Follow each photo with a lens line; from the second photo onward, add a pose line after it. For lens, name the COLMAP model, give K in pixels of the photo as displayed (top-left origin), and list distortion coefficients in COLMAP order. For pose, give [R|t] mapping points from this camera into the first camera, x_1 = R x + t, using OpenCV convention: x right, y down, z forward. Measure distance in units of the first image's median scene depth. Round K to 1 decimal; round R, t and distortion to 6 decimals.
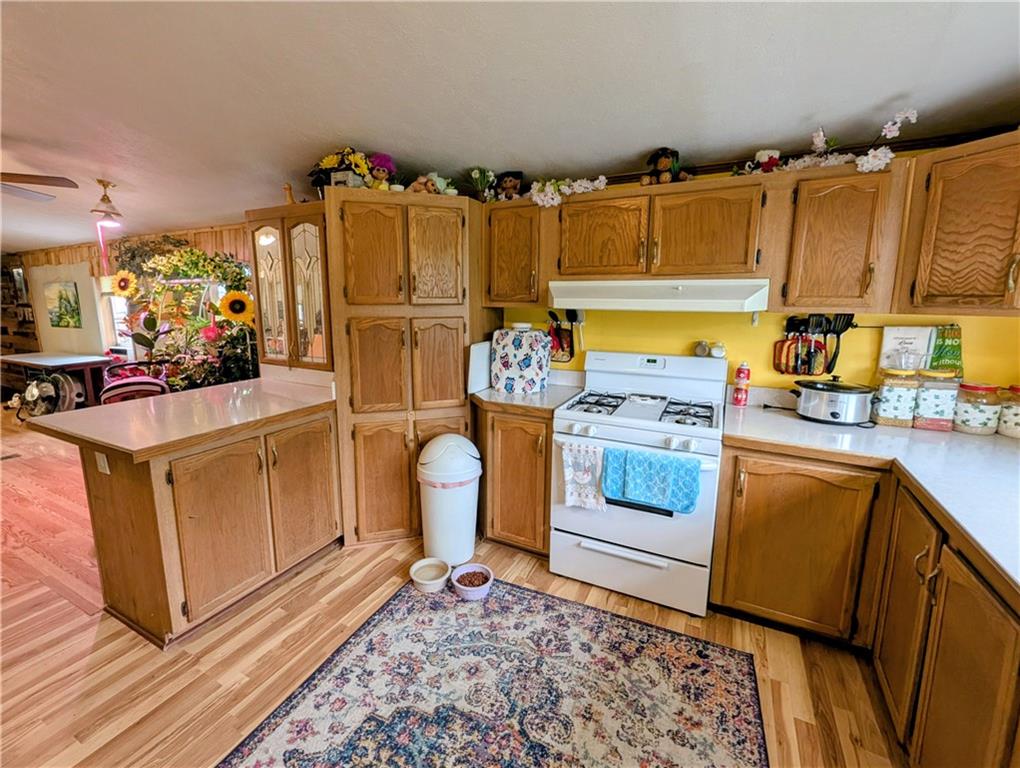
lens RADIAL K [[448.6, 0, 488.0], [0, 448.6, 370.8], [0, 0, 1]] dist [0.001573, 0.000311]
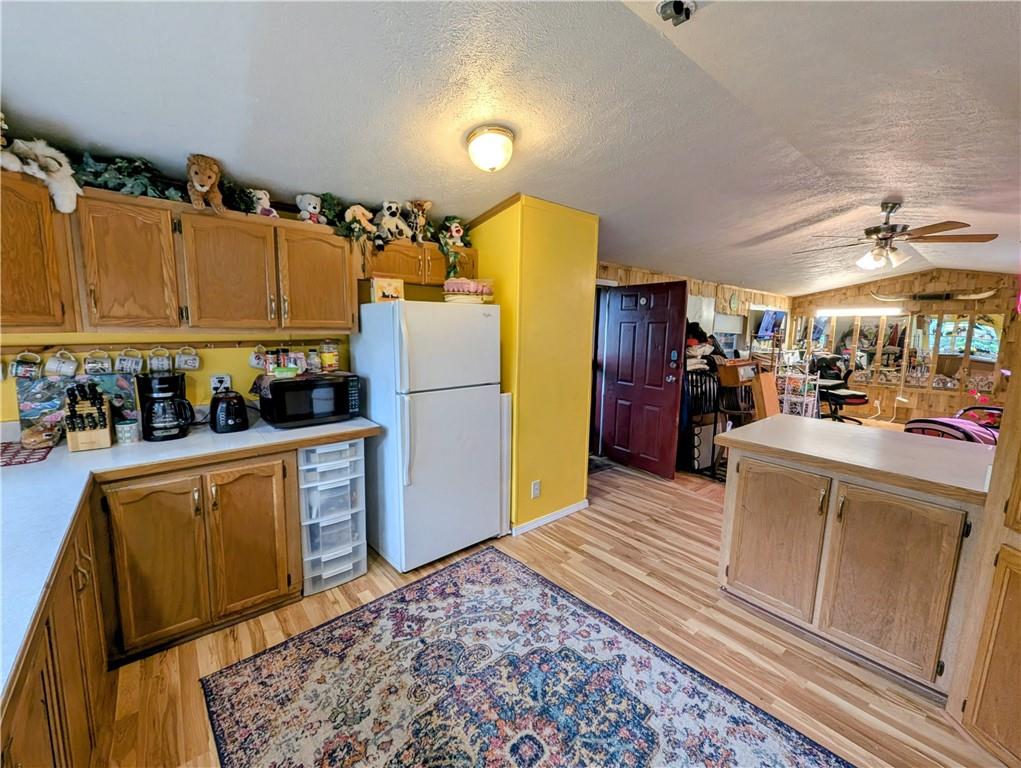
lens RADIAL K [[422.3, 0, 511.7], [0, 422.3, 384.7], [0, 0, 1]] dist [0.003425, -0.000573]
pose [[-0.371917, 0.125084, -0.919800, 0.620361], [-0.169629, 0.965037, 0.199824, -0.125554], [0.912636, 0.230342, -0.337695, 0.747563]]
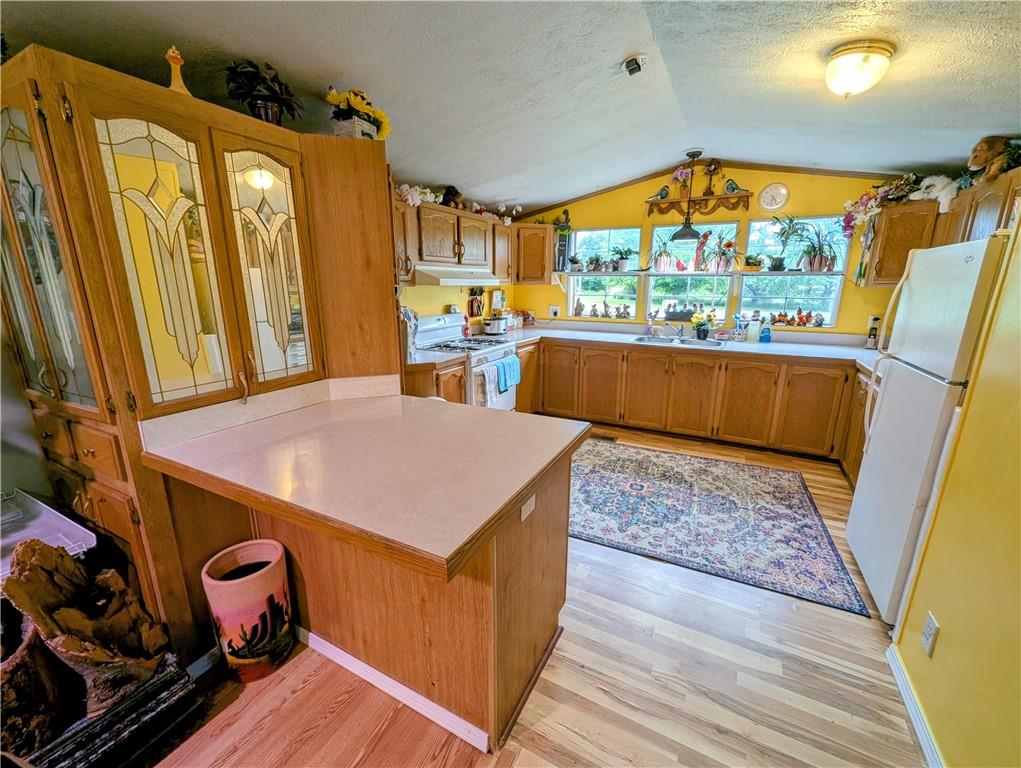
lens RADIAL K [[422.3, 0, 515.2], [0, 422.3, 383.0], [0, 0, 1]] dist [0.003425, -0.000573]
pose [[-0.013270, -0.234854, 0.971940, -1.571693], [0.159911, 0.959017, 0.233914, -0.155926], [-0.987042, 0.158528, 0.024829, 1.030526]]
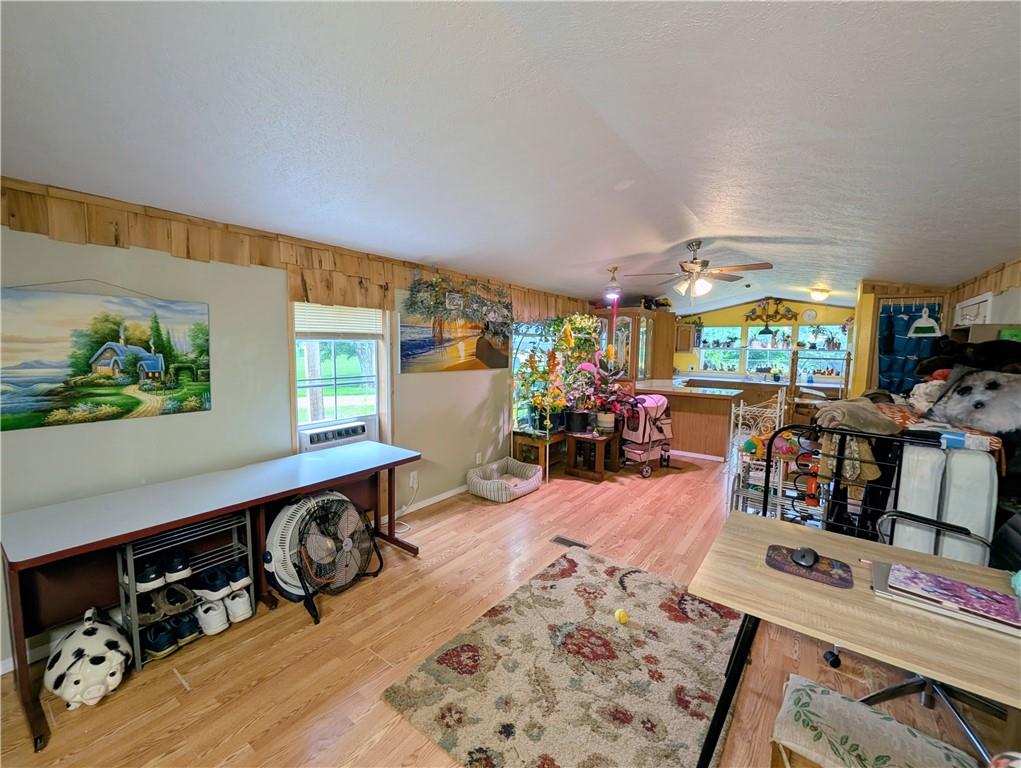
lens RADIAL K [[422.3, 0, 513.7], [0, 422.3, 383.6], [0, 0, 1]] dist [0.003425, -0.000573]
pose [[0.134395, -0.076926, 0.987938, -4.122702], [0.143590, 0.987972, 0.057395, -0.328360], [-0.980469, 0.134144, 0.143824, 2.147233]]
